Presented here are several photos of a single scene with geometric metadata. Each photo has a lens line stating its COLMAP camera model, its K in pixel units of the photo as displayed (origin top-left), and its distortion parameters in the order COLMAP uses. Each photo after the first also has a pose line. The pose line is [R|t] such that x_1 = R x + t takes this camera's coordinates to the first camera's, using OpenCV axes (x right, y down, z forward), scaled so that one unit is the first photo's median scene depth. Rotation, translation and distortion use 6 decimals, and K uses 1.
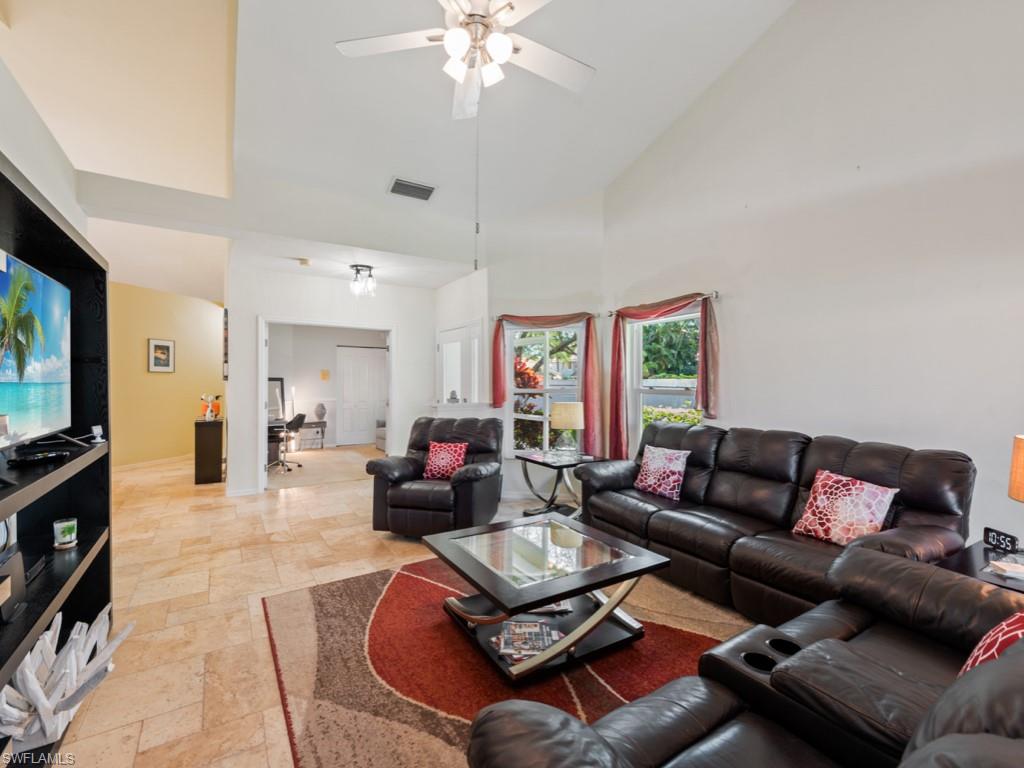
lens RADIAL K [[453.6, 0, 512.0], [0, 453.6, 384.0], [0, 0, 1]] dist [0.017217, 0.000012]
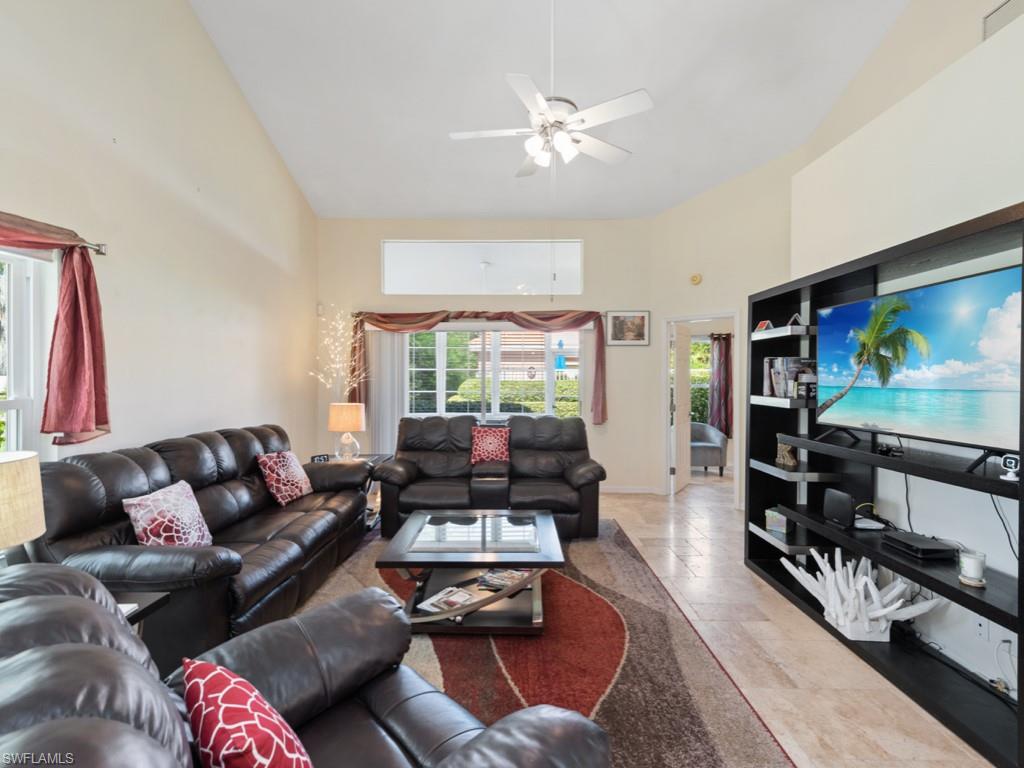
lens RADIAL K [[467.0, 0, 512.0], [0, 467.0, 384.0], [0, 0, 1]] dist [-0.000803, -0.000111]
pose [[-0.837941, -0.008732, 0.545691, -0.805459], [0.001786, 0.999823, 0.018741, -0.035501], [-0.545758, 0.016679, -0.837777, 2.416298]]
